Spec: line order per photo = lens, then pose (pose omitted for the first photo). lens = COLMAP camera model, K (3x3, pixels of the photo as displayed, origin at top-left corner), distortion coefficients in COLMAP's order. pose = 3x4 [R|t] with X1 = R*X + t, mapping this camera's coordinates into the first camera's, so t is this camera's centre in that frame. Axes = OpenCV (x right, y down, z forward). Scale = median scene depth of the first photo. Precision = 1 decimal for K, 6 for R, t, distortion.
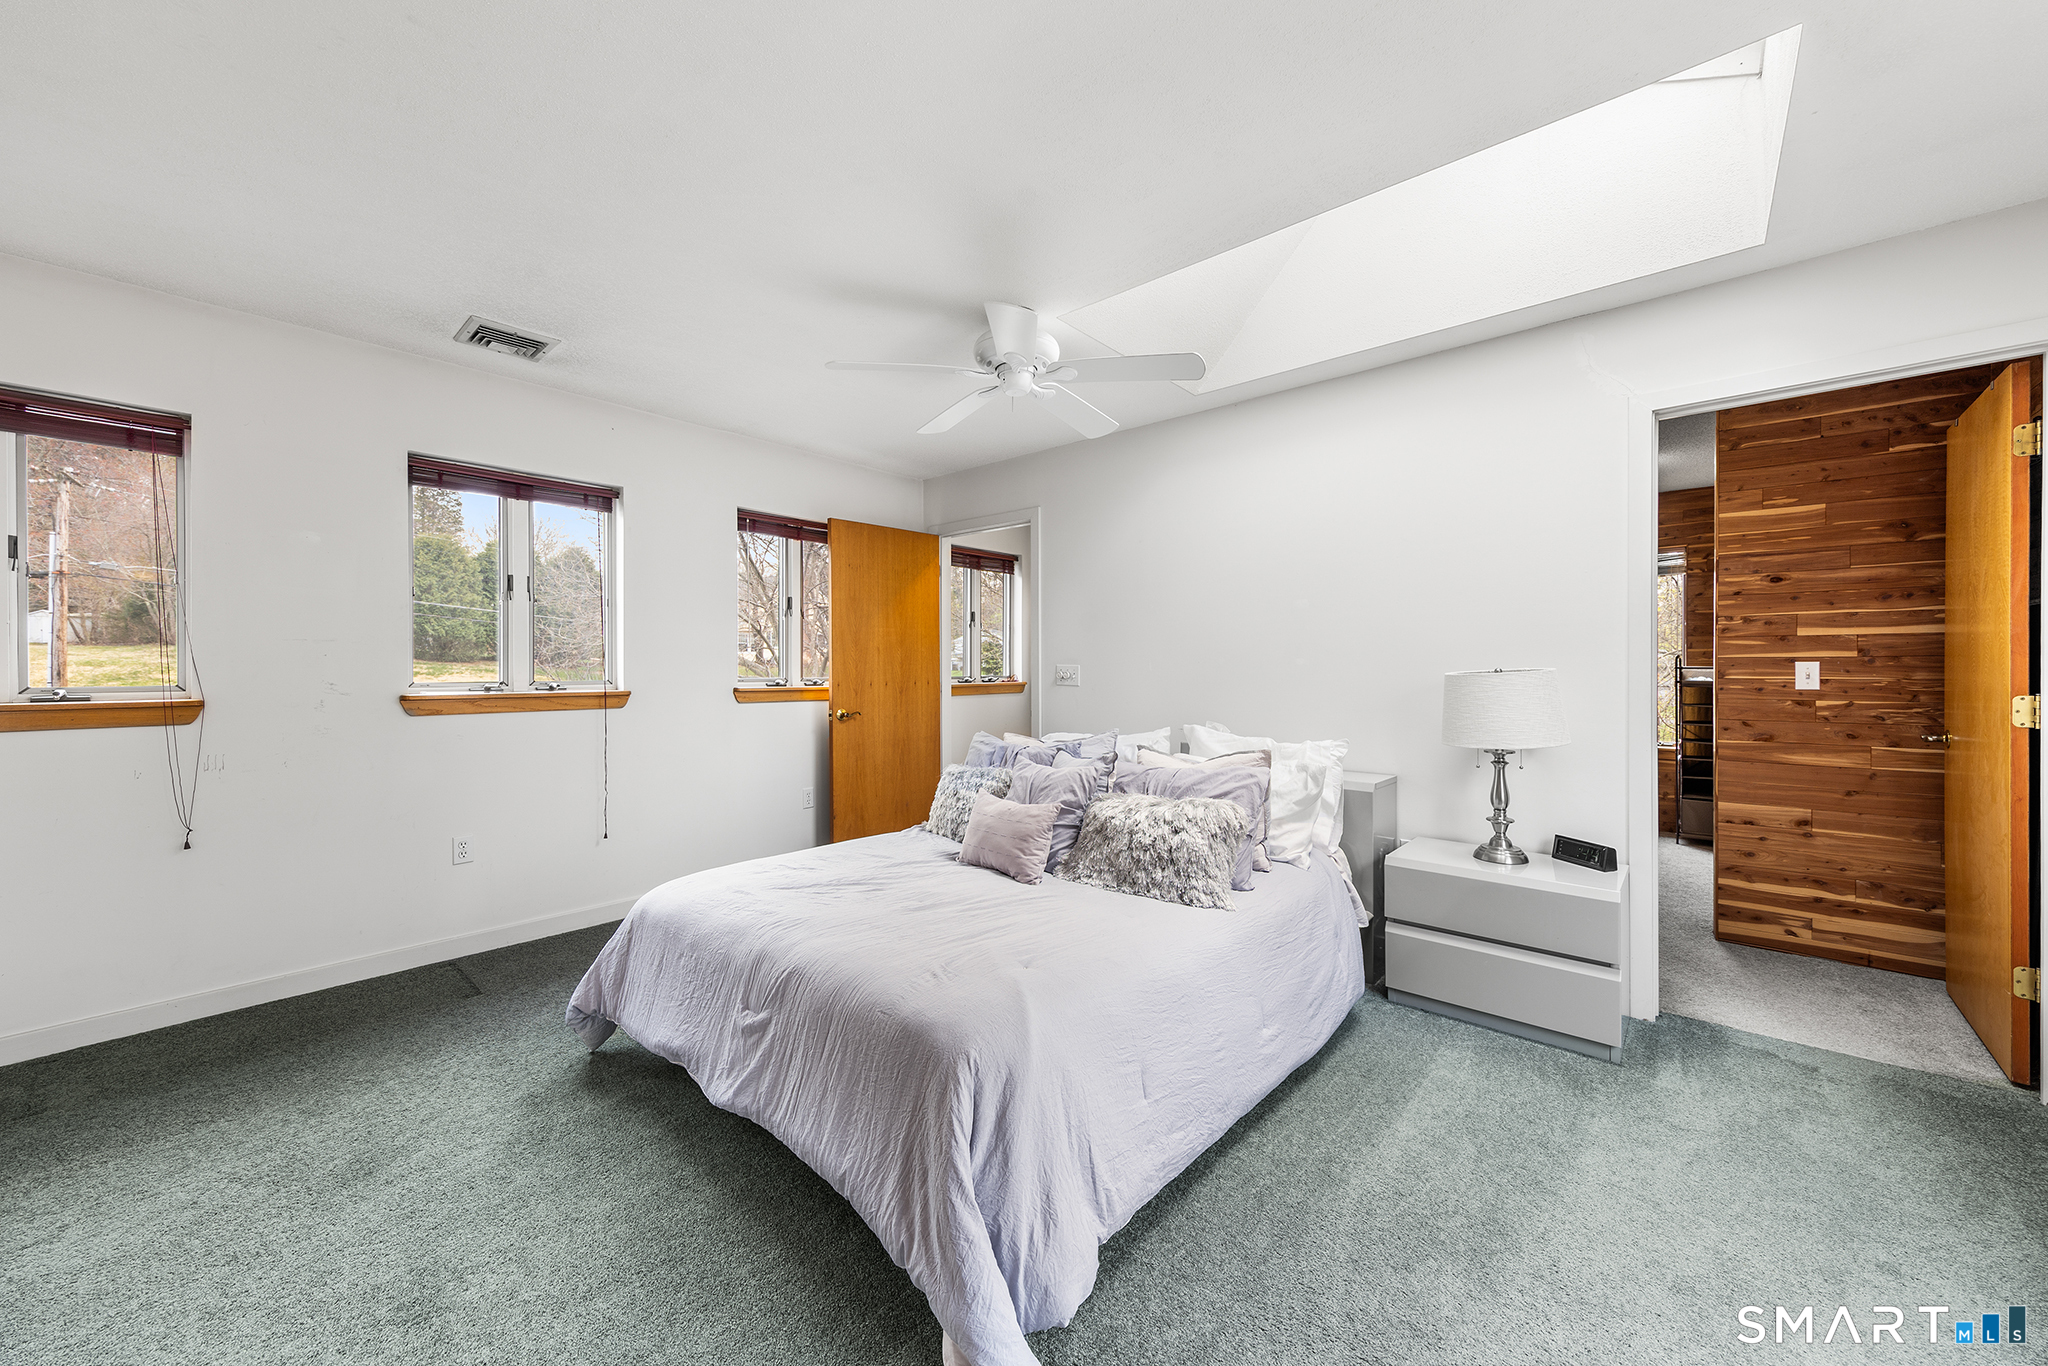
lens RADIAL K [[772.1, 0, 1025.7], [0, 772.1, 669.9], [0, 0, 1]] dist [0.000001, 0.000000]
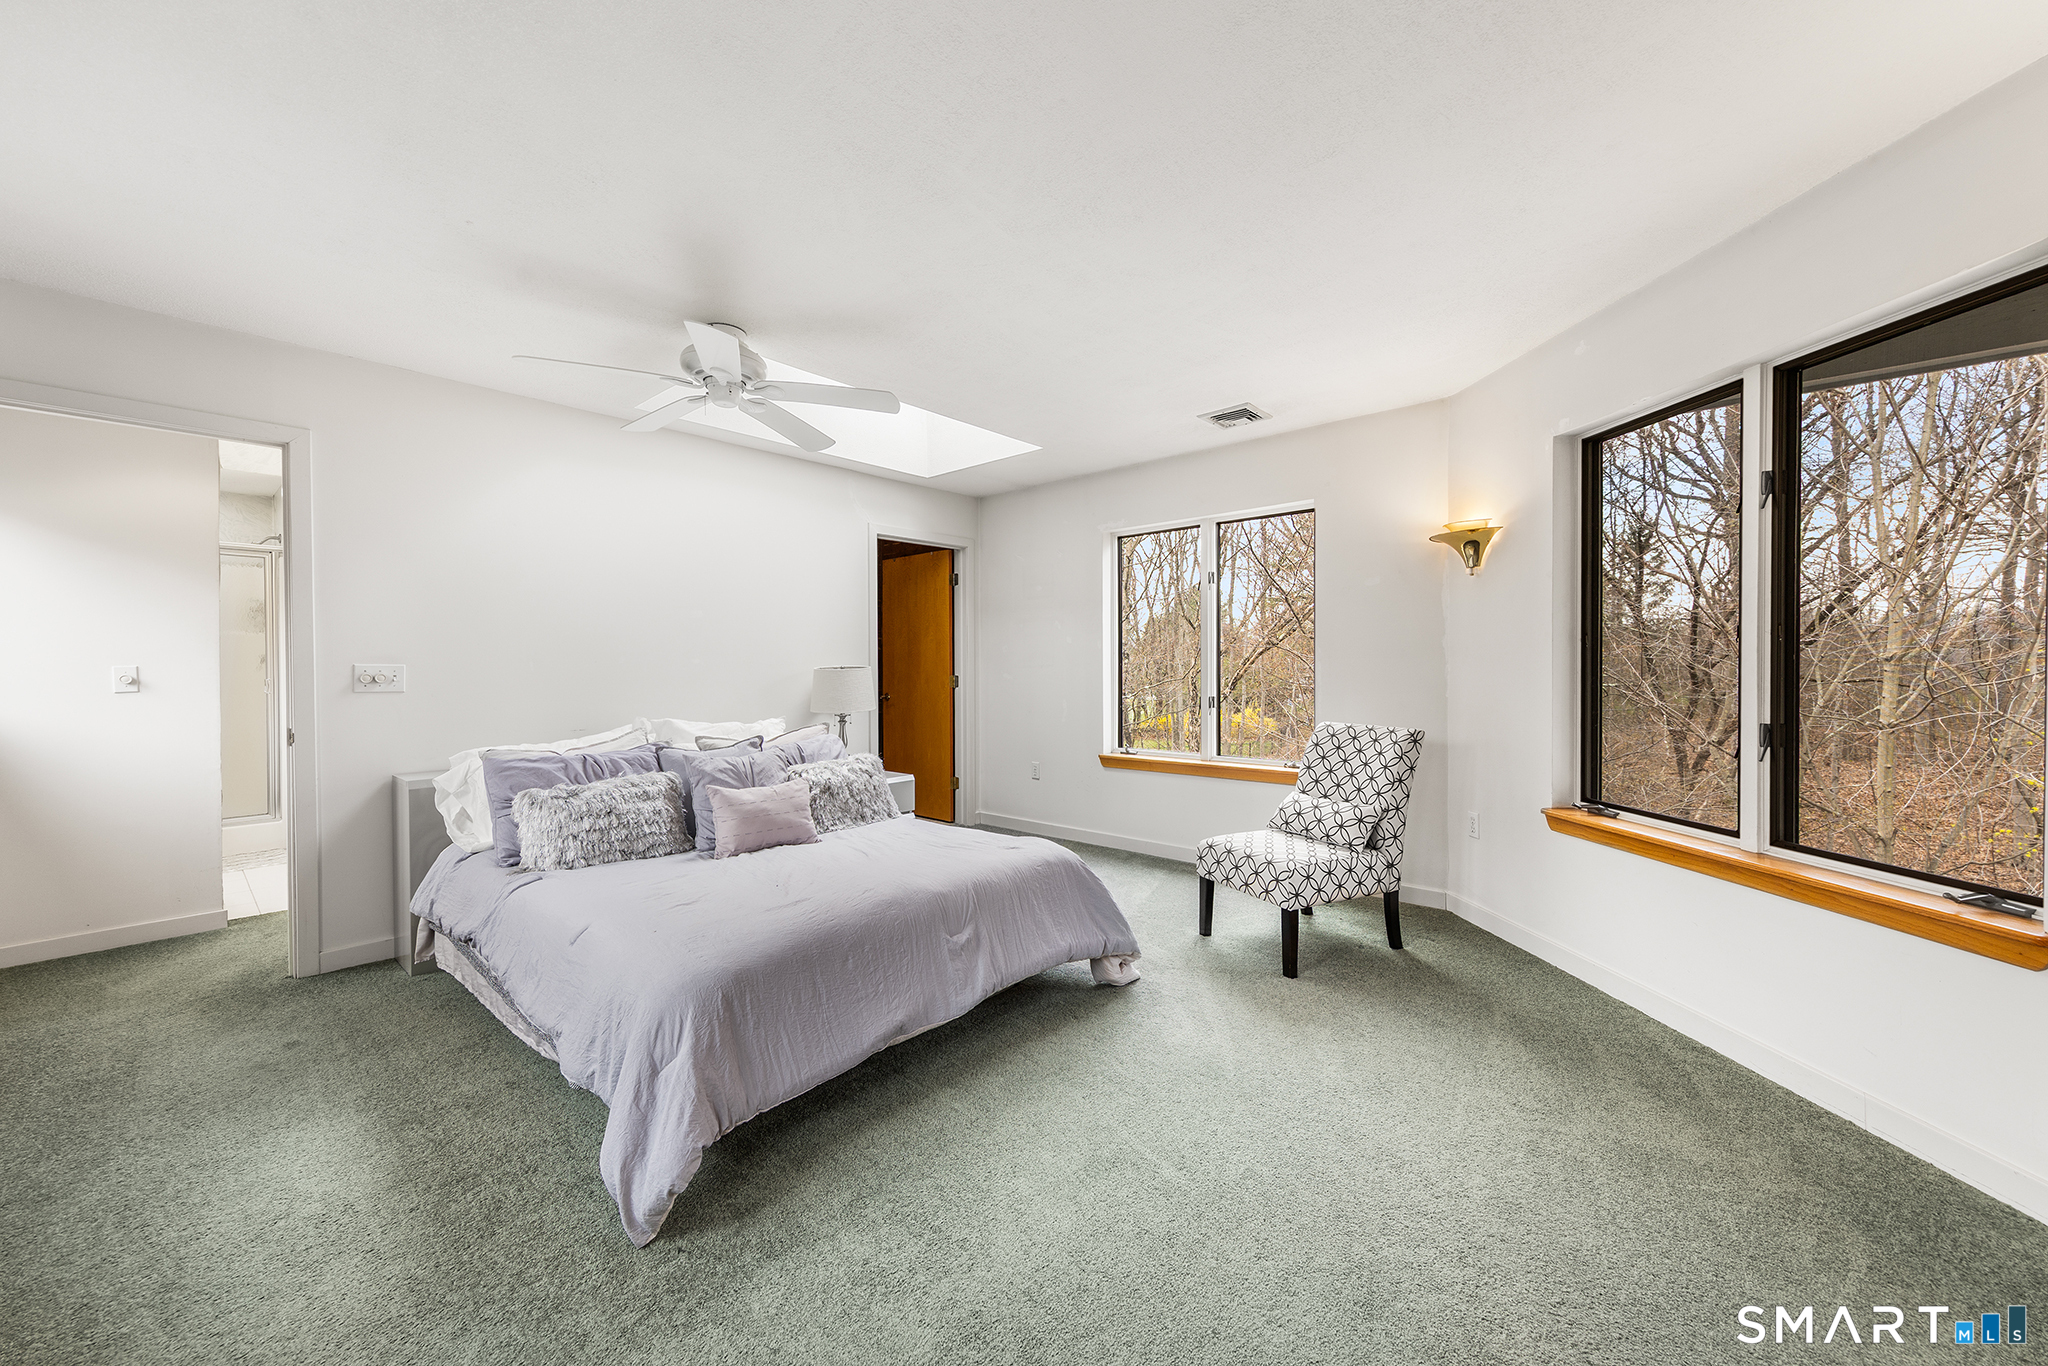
lens RADIAL K [[772.1, 0, 1025.7], [0, 772.1, 669.9], [0, 0, 1]] dist [0.000001, 0.000000]
pose [[-0.014580, -0.005754, 0.999877, -1.135449], [0.009591, 0.999937, 0.005894, 0.000327], [-0.999848, 0.009676, -0.014524, 0.638746]]
